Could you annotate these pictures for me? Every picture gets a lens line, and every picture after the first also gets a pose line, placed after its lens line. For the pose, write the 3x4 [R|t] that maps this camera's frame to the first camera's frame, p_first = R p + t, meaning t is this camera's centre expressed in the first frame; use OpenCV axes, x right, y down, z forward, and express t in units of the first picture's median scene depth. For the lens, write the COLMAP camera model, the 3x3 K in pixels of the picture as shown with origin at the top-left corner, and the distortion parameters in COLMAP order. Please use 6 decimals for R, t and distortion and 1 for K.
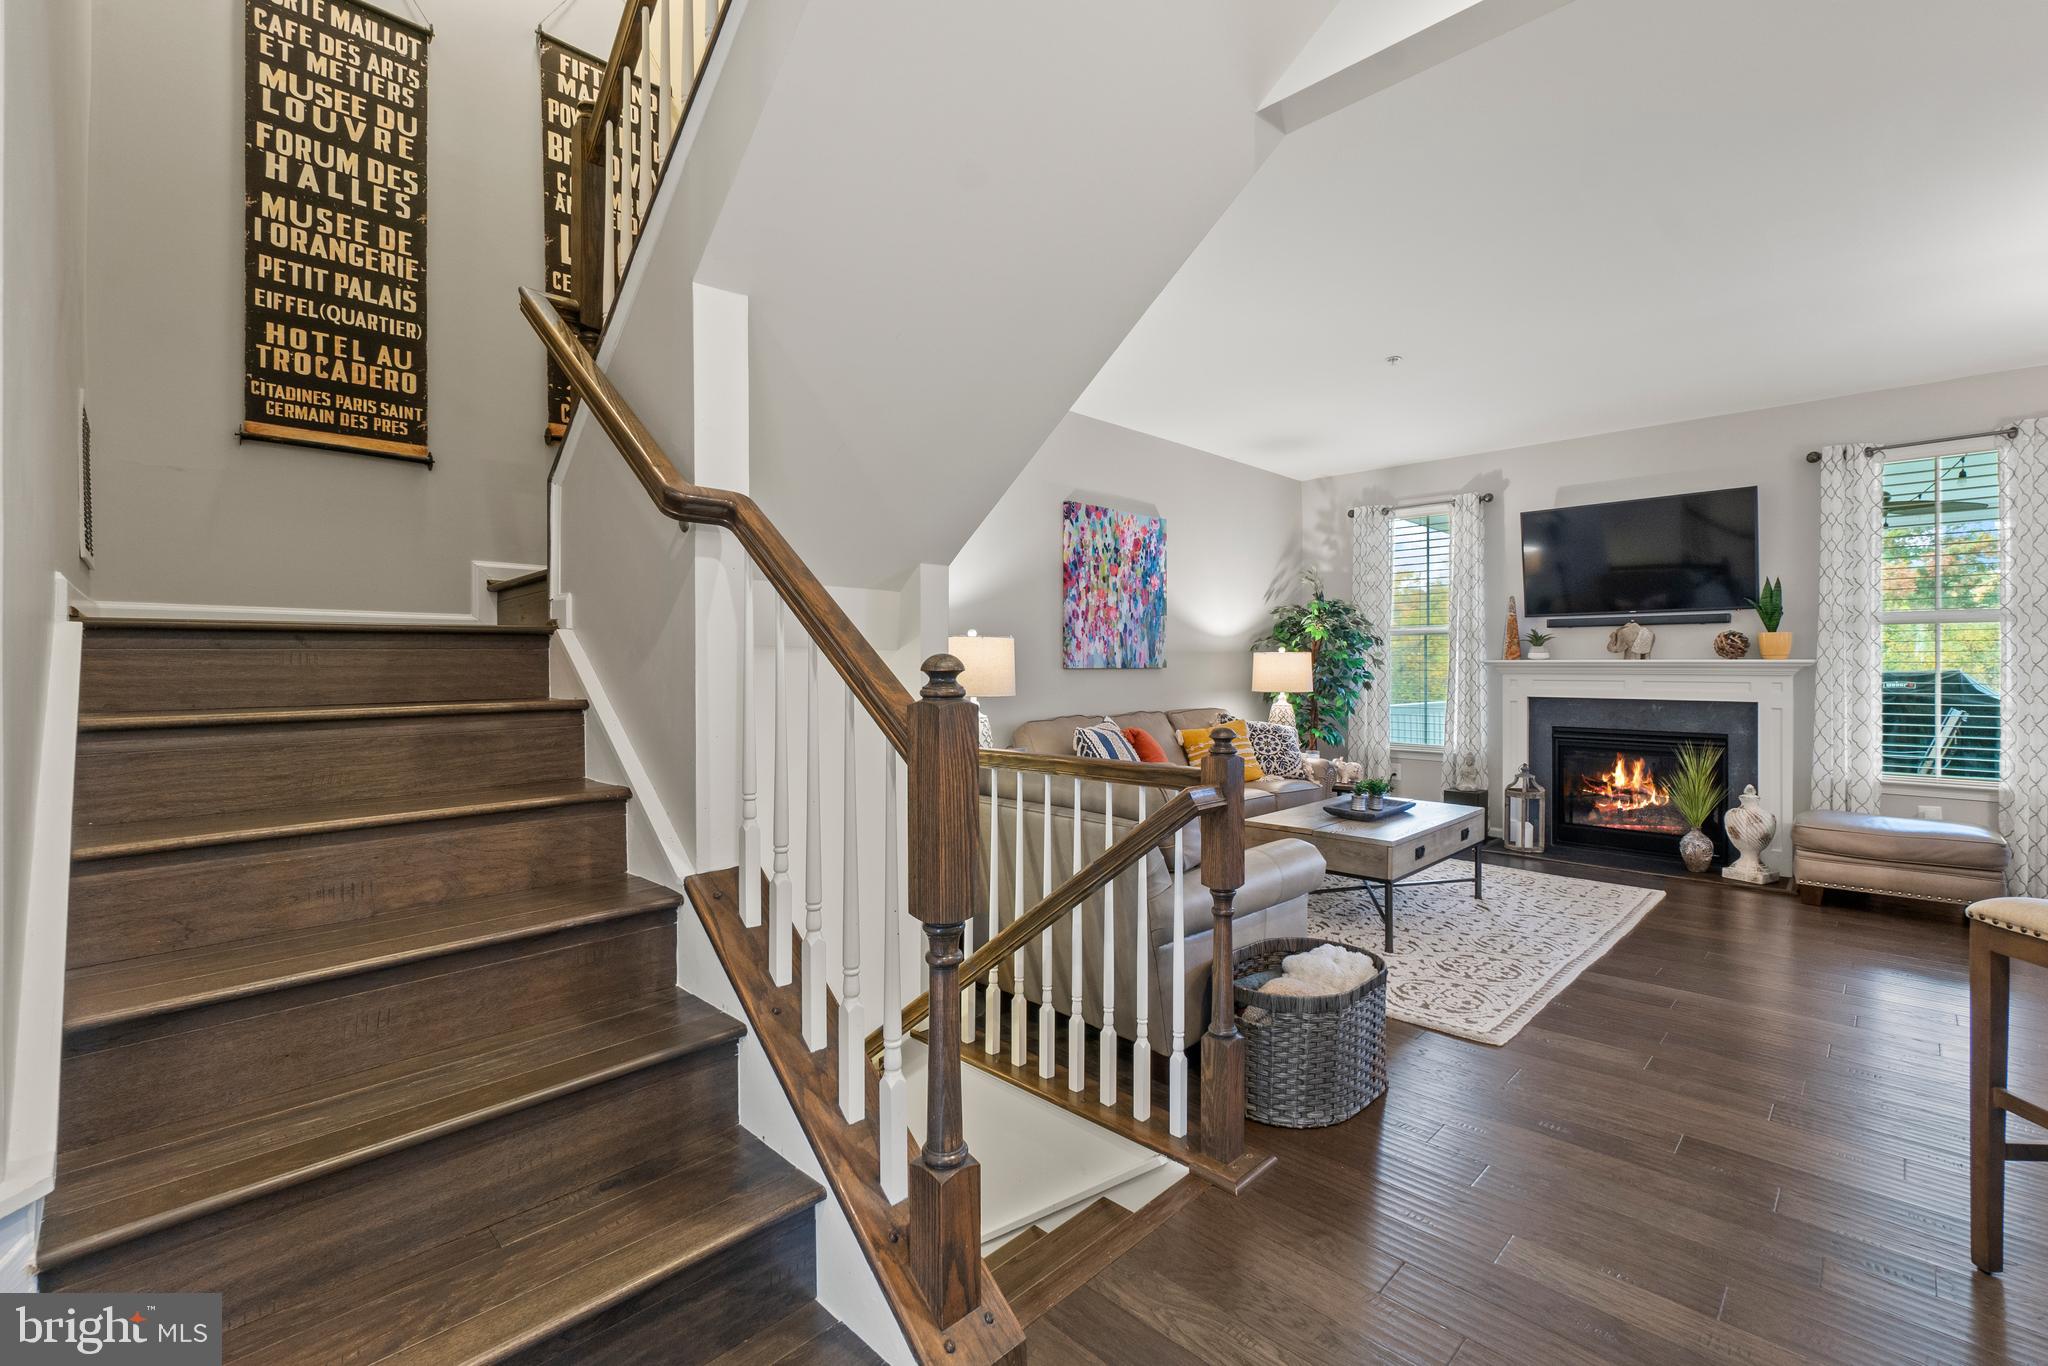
lens RADIAL K [[881.0, 0, 1015.7], [0, 881.0, 672.6], [0, 0, 1]] dist [-0.003470, -0.000282]
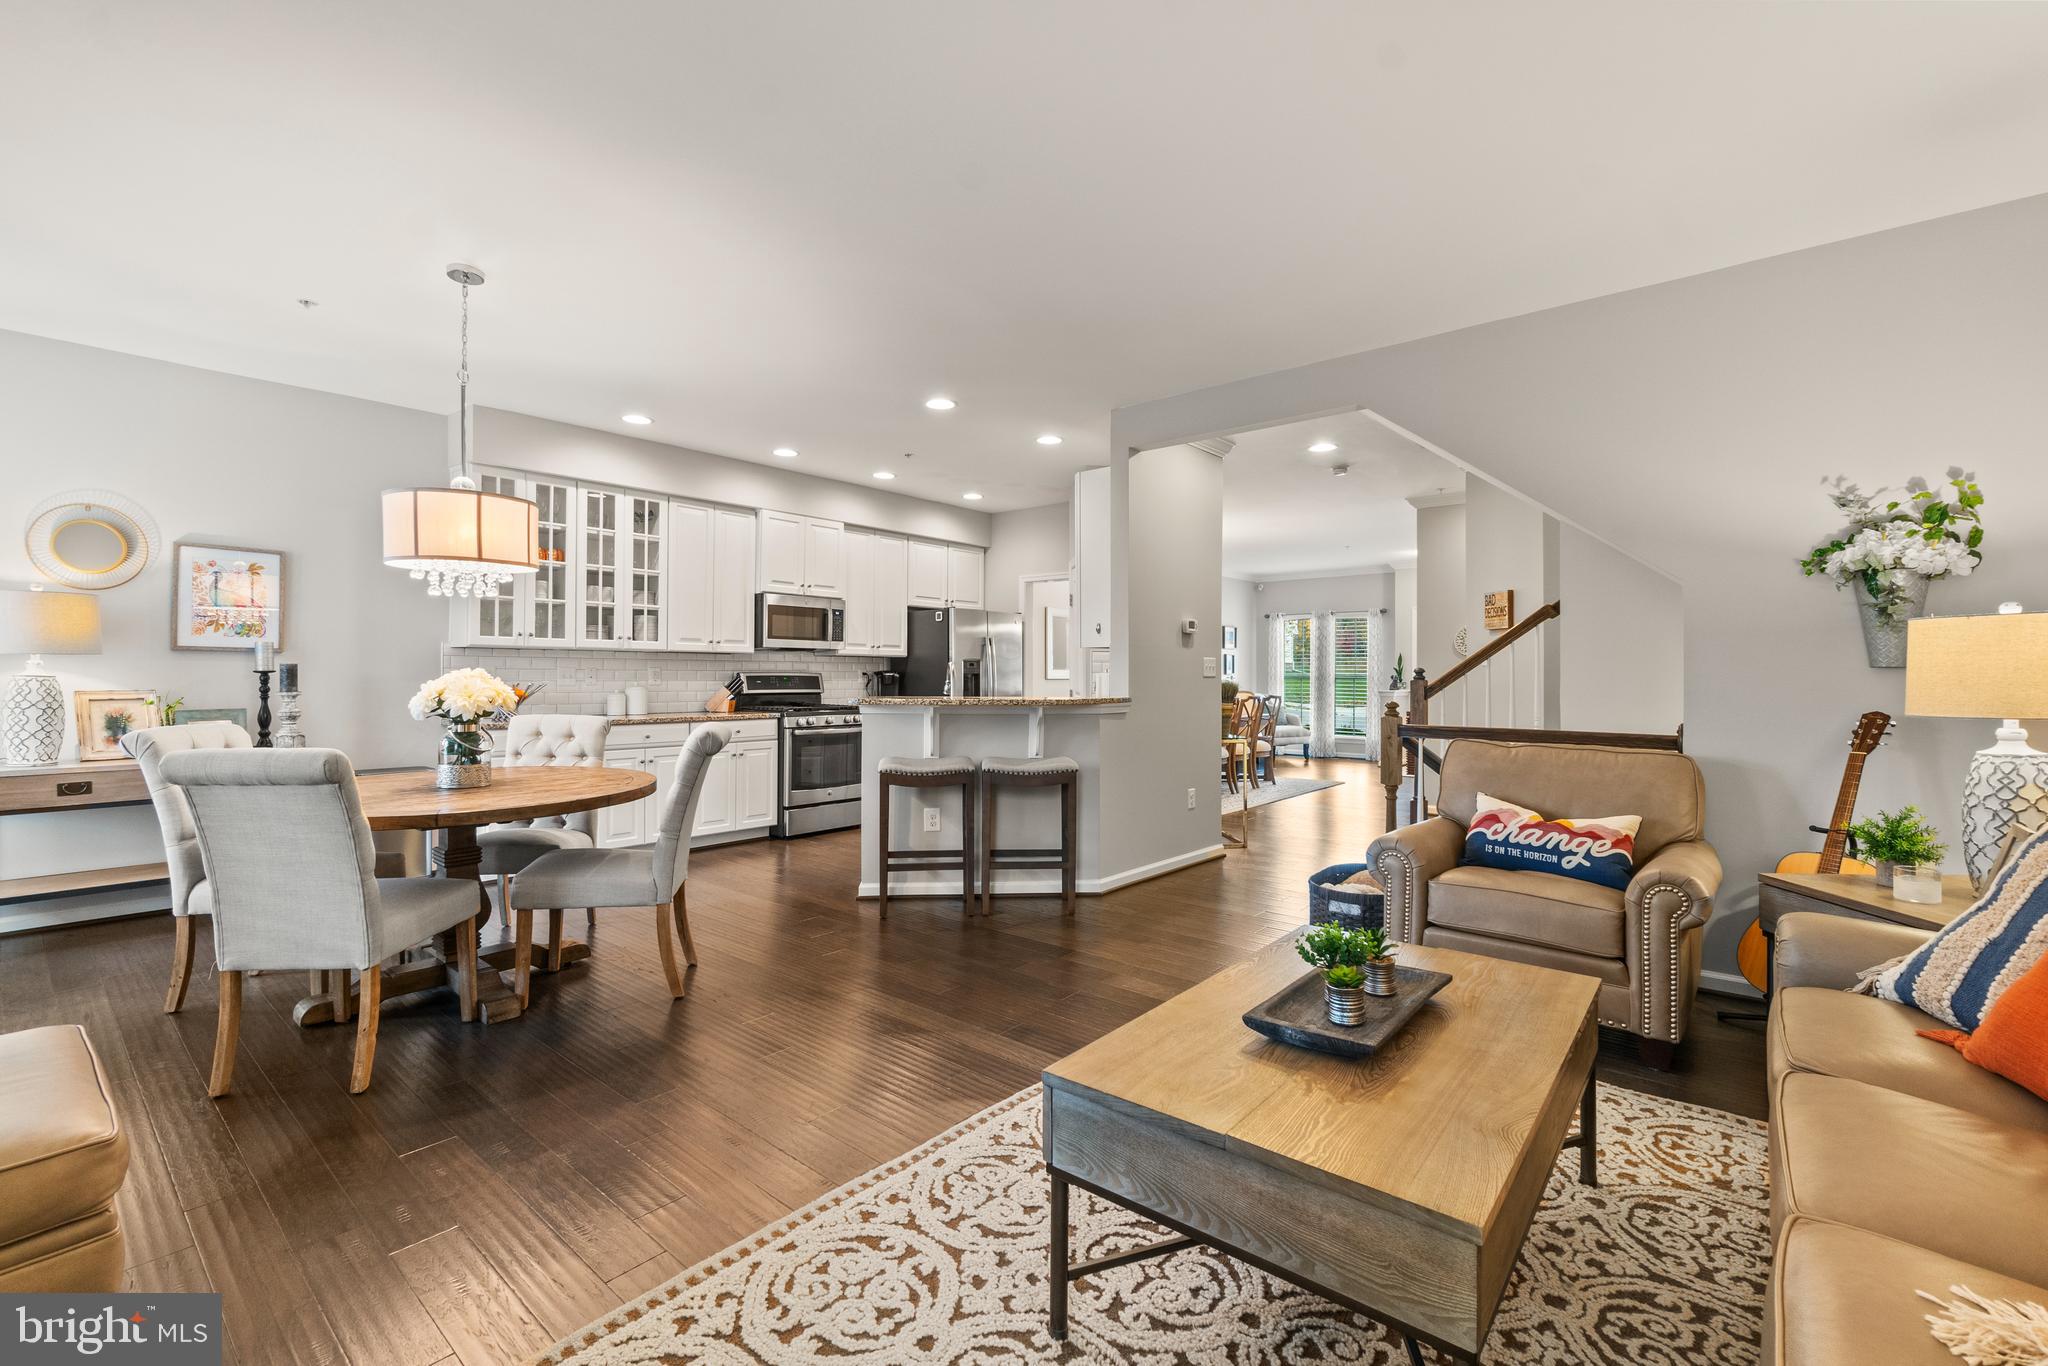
lens RADIAL K [[881.0, 0, 1015.7], [0, 881.0, 672.6], [0, 0, 1]] dist [-0.003470, -0.000282]
pose [[-0.996463, -0.002179, -0.084010, 0.890906], [-0.002553, 0.999987, 0.004343, -0.005009], [0.083999, 0.004542, -0.996455, 2.092135]]
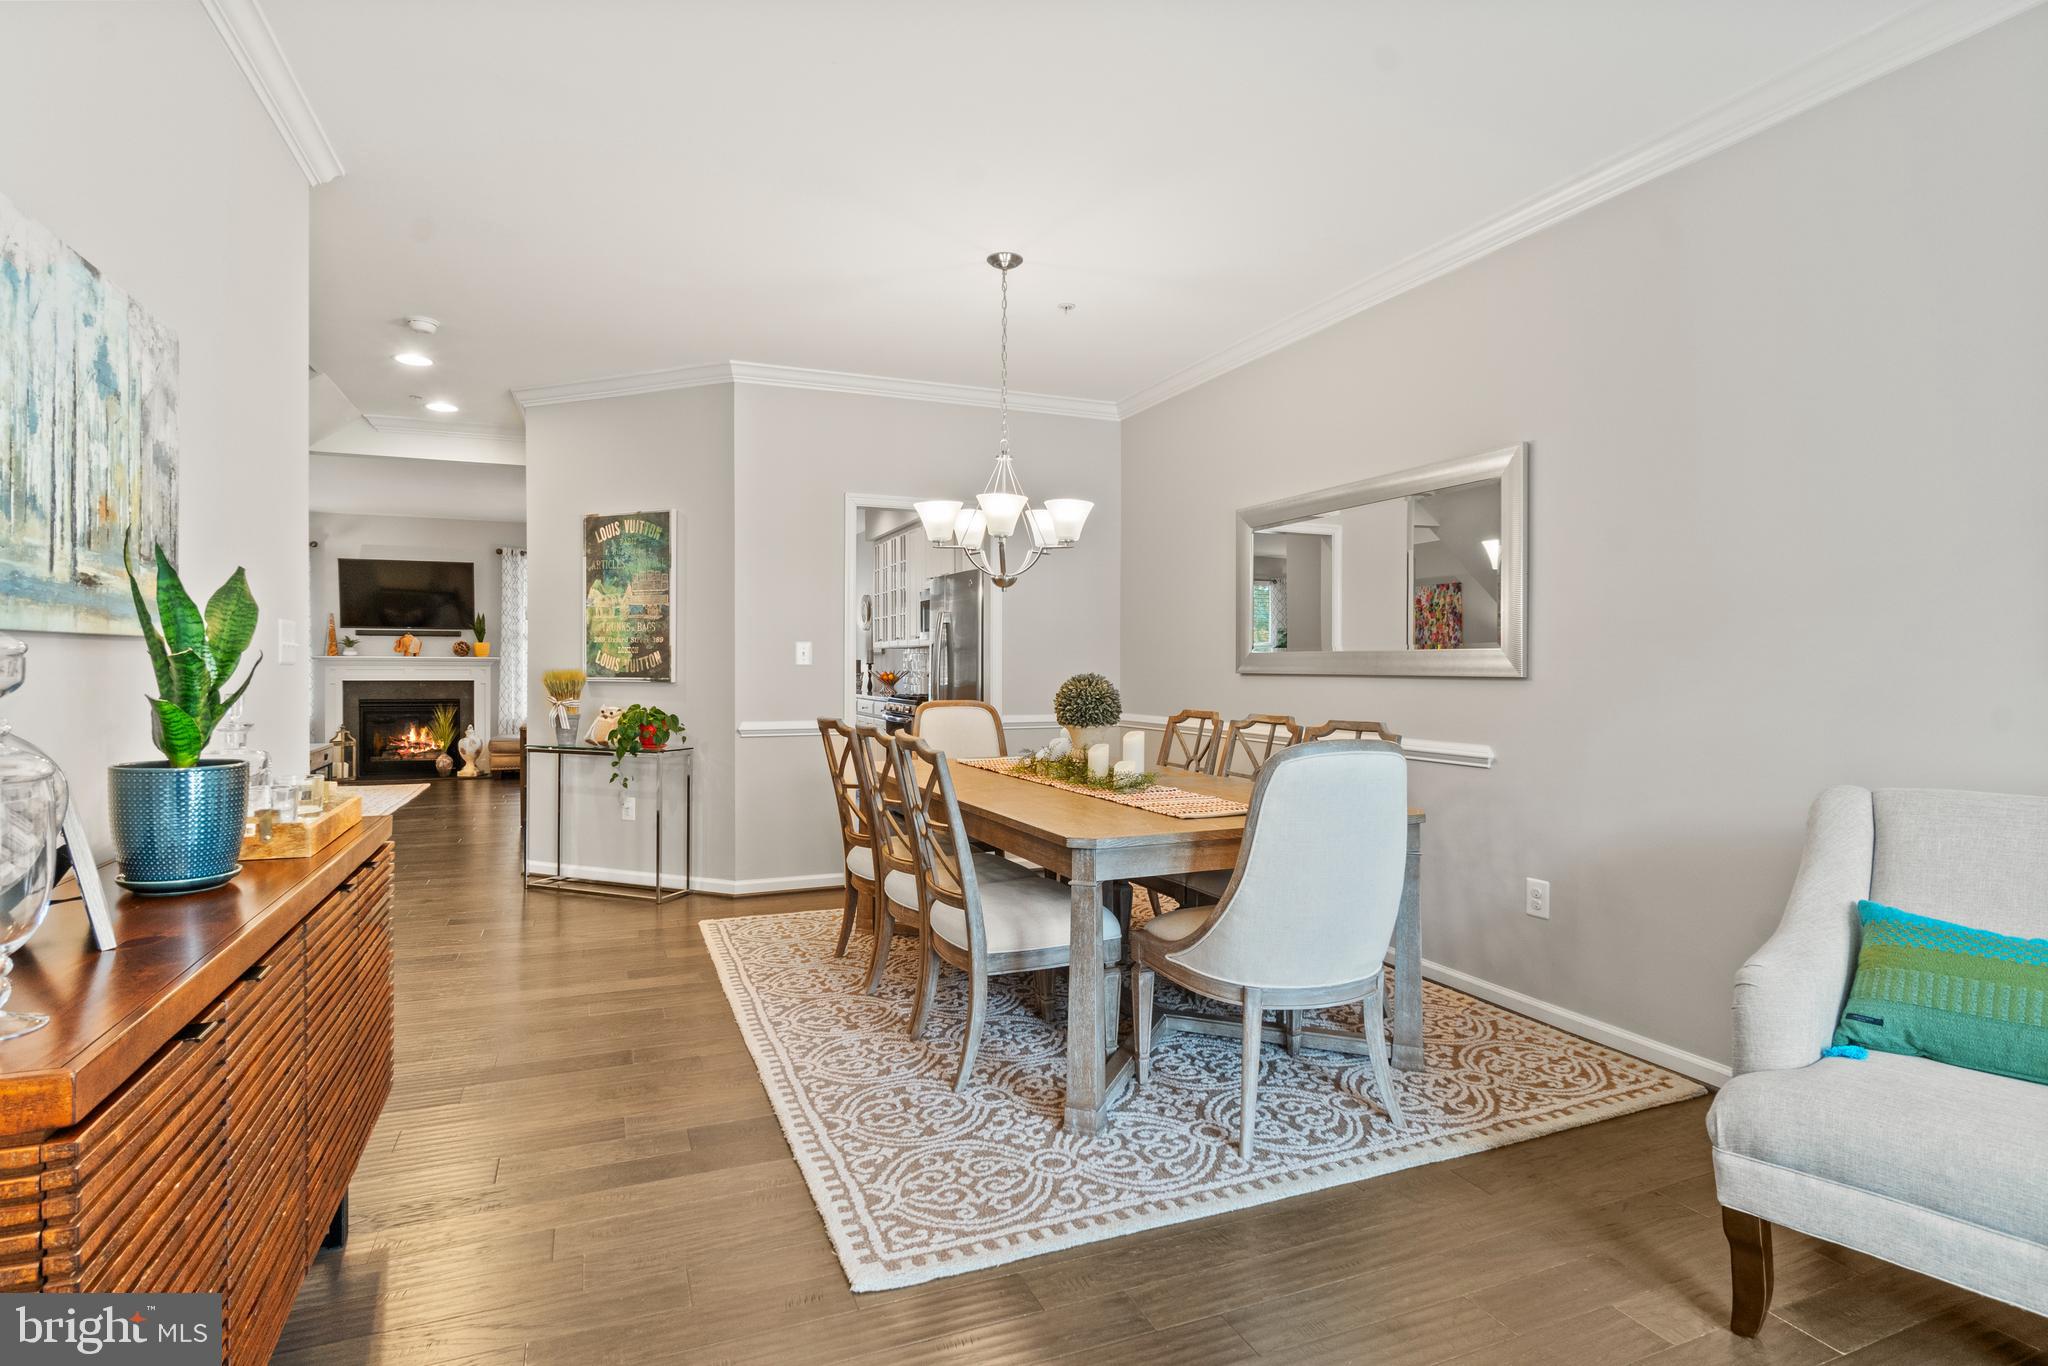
lens RADIAL K [[1022.5, 0, 1018.2], [0, 1022.5, 667.2], [0, 0, 1]] dist [-0.014725, 0.001912]
pose [[0.377626, -0.000519, 0.925958, -1.214201], [0.003638, 0.999993, -0.000923, 0.021471], [-0.925951, 0.003717, 0.377625, -1.493344]]
